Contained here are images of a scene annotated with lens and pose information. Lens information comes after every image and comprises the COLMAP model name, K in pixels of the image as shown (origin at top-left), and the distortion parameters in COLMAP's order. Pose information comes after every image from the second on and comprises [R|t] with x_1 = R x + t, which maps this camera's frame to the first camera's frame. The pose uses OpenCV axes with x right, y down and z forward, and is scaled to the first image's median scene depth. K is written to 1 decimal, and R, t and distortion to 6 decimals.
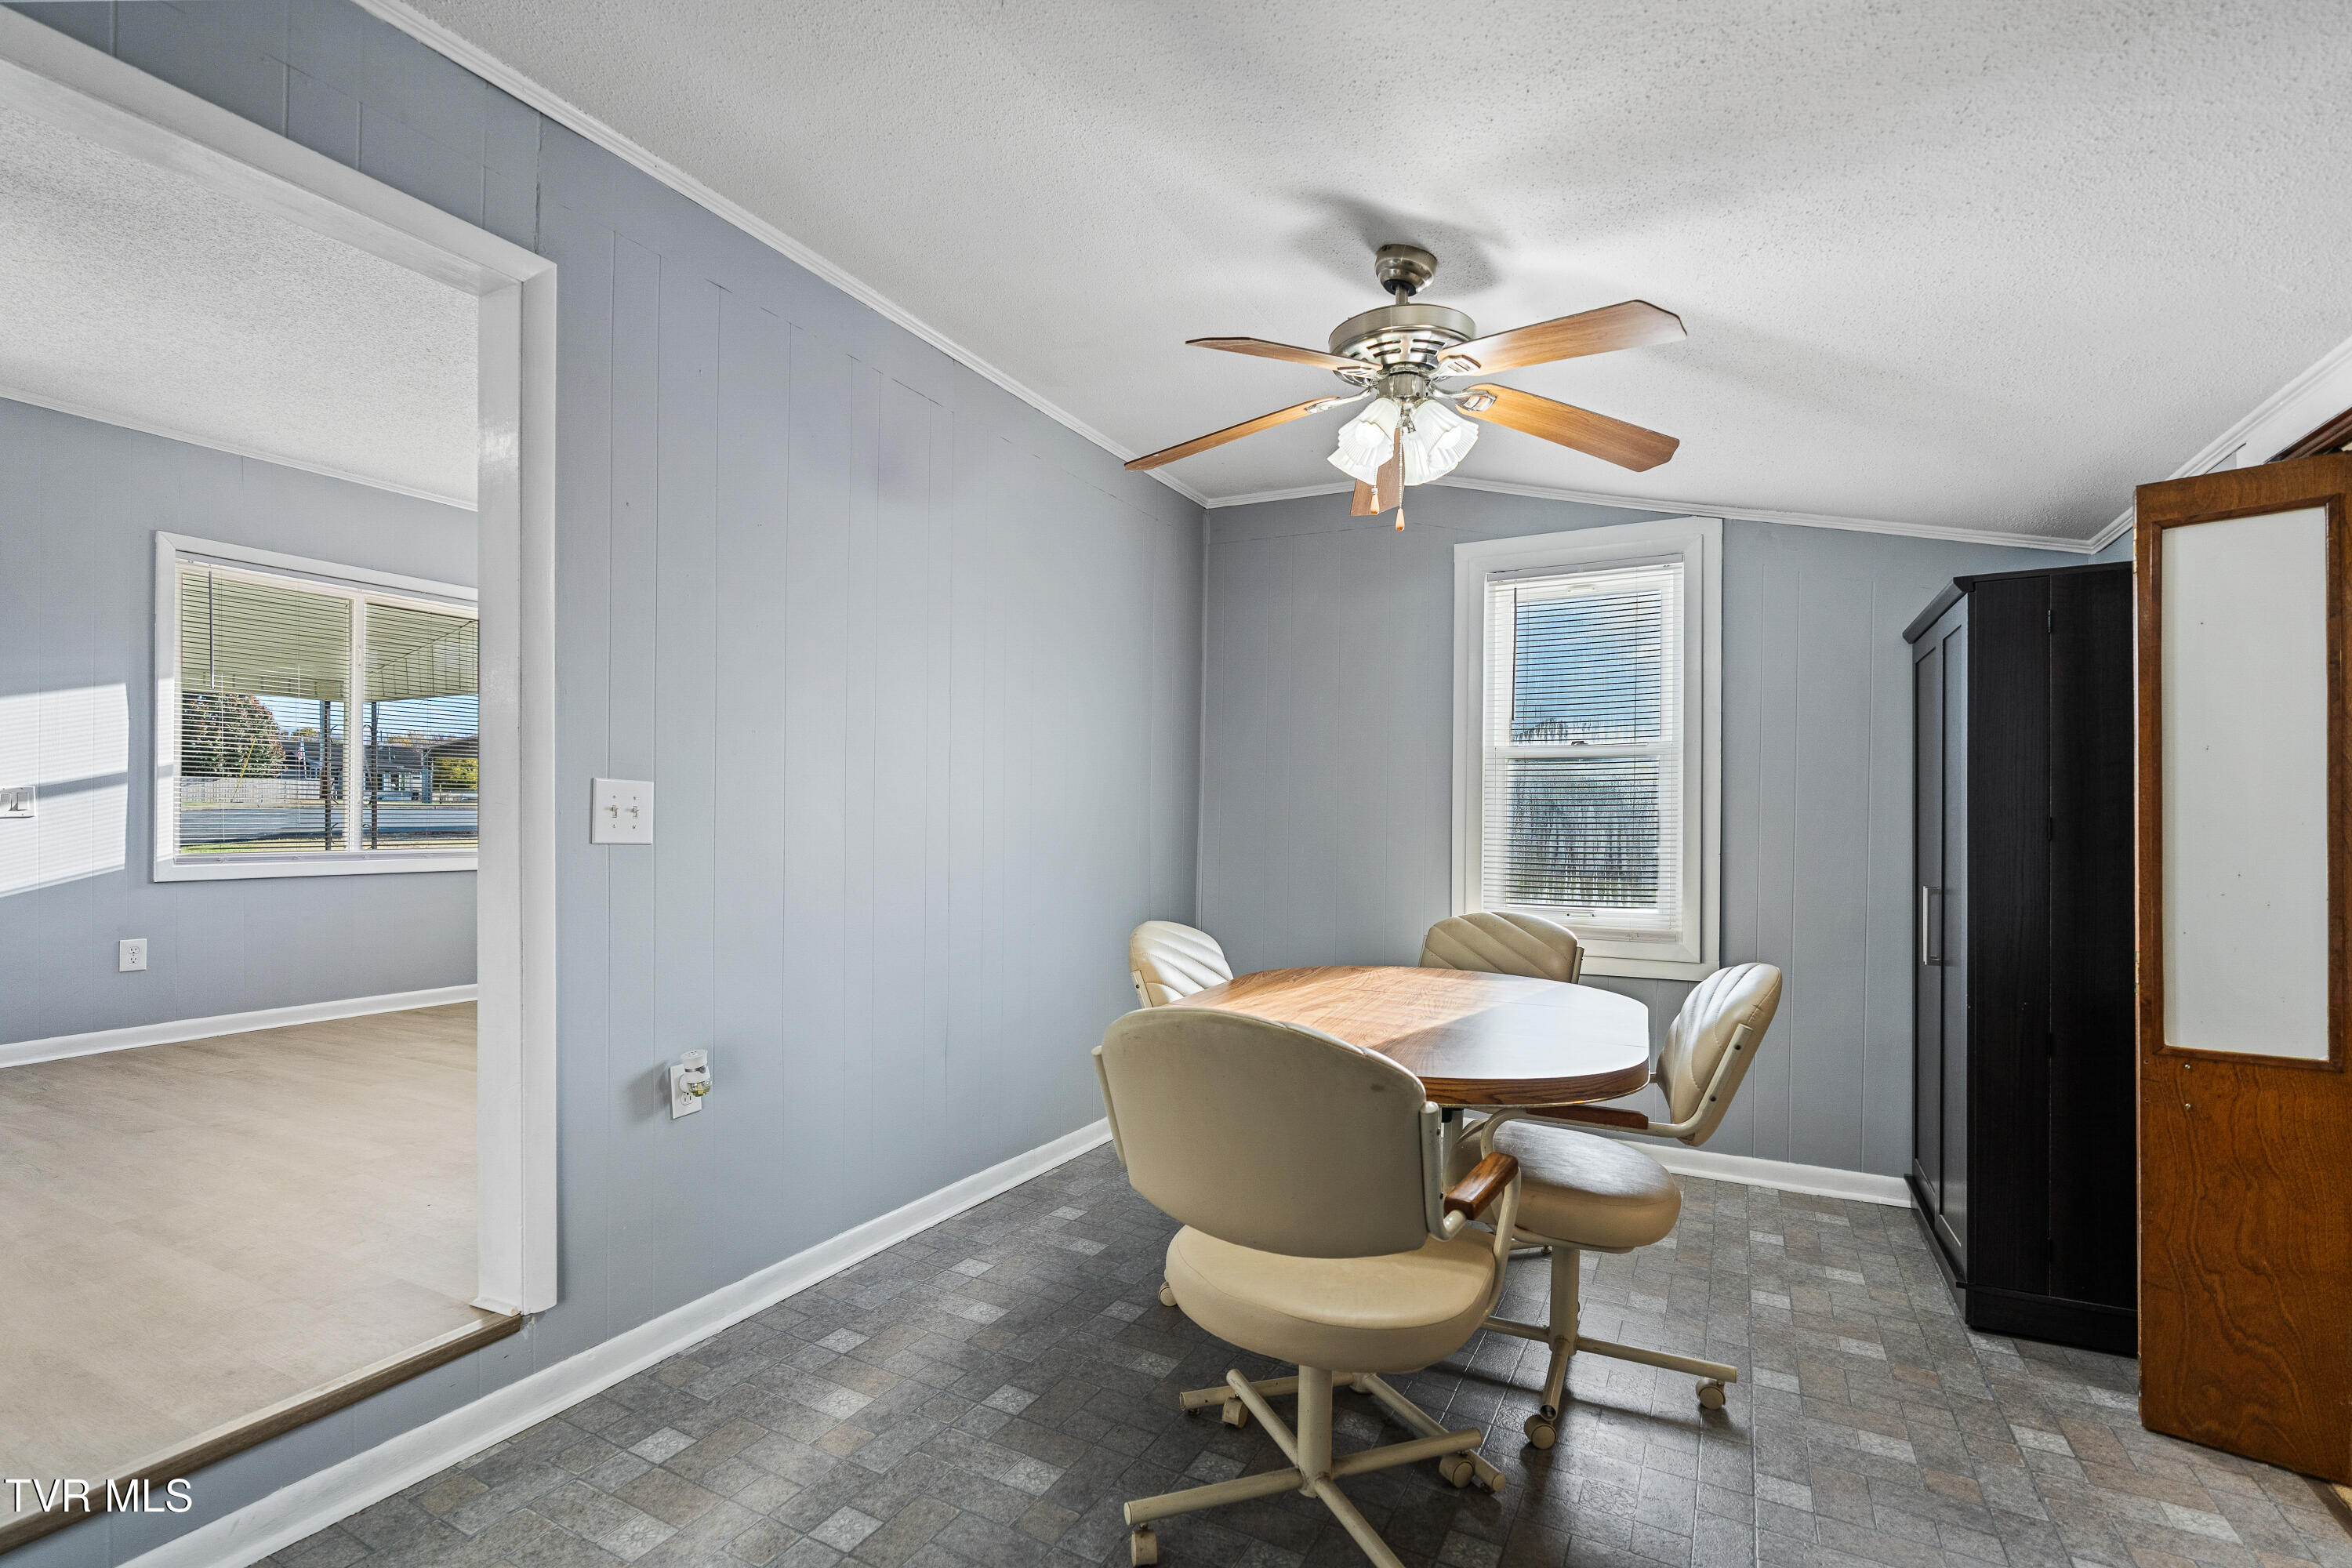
lens RADIAL K [[1066.7, 0, 1173.1], [0, 1066.7, 809.6], [0, 0, 1]] dist [0.002056, 0.000540]
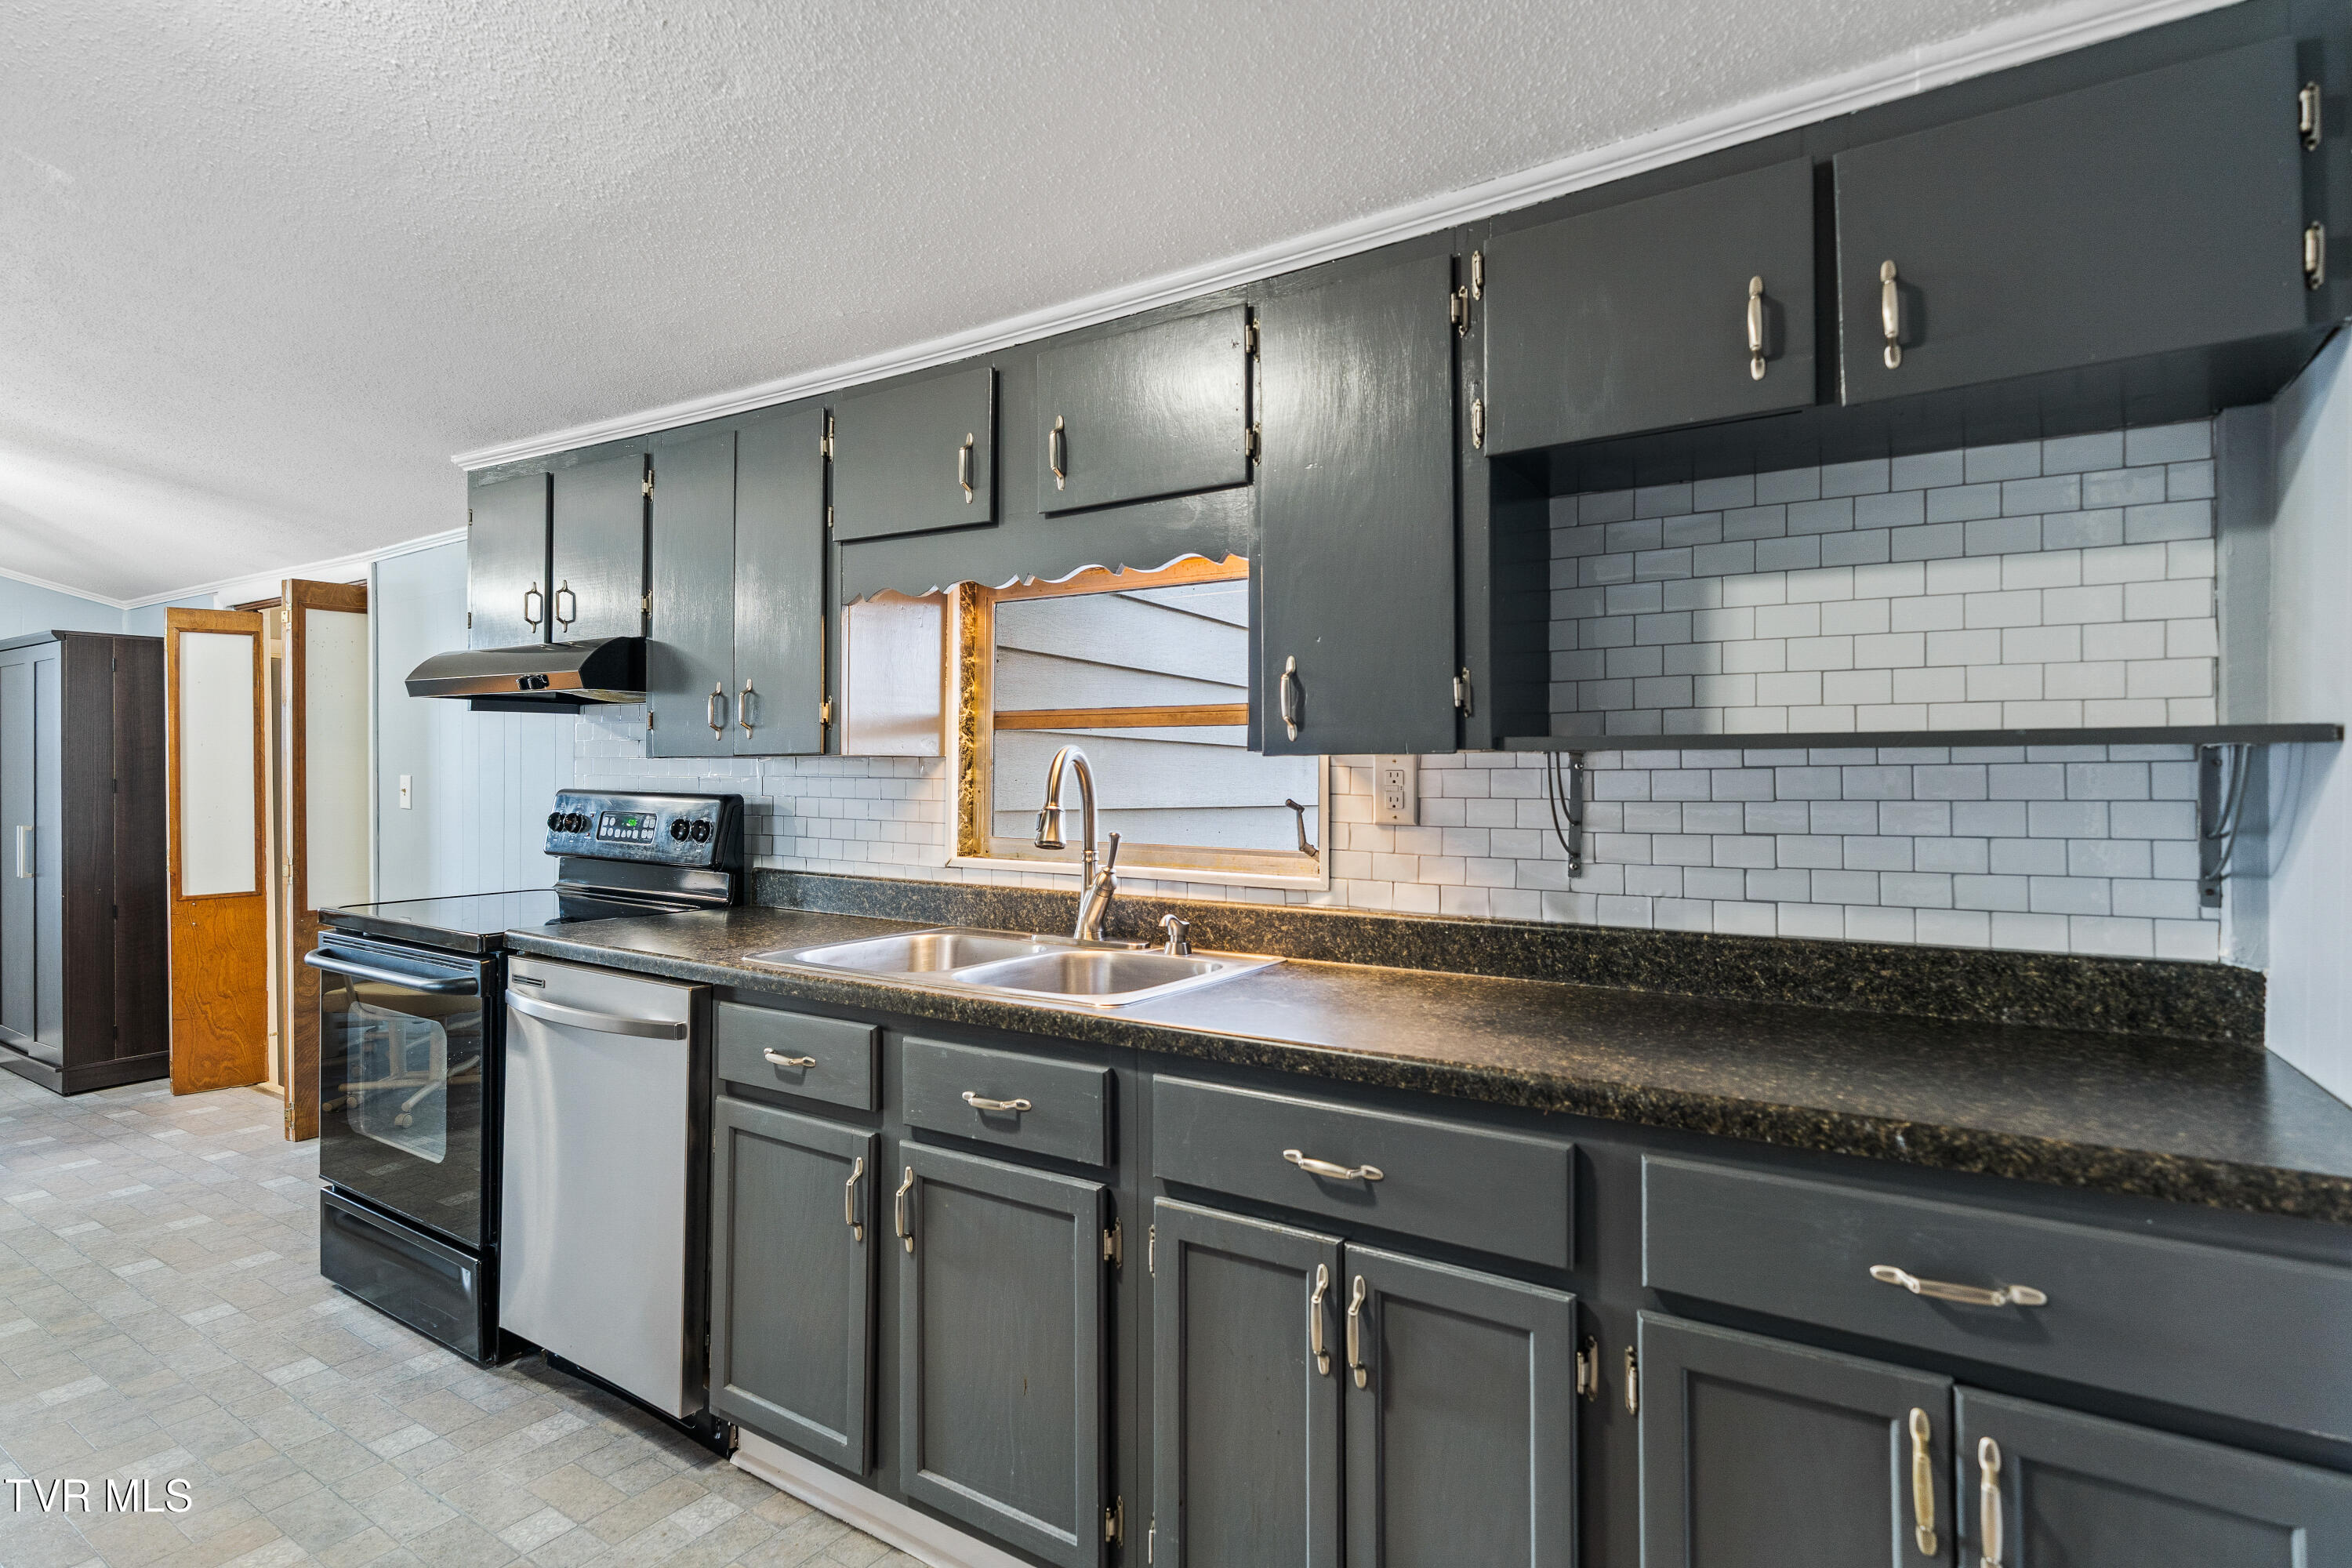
lens RADIAL K [[1135.3, 0, 1172.1], [0, 1135.3, 787.5], [0, 0, 1]] dist [-0.003635, -0.000047]
pose [[0.102233, -0.011861, 0.994690, -0.963243], [-0.000039, 0.999929, 0.011927, -0.001948], [-0.994760, -0.001258, 0.102226, -1.032269]]
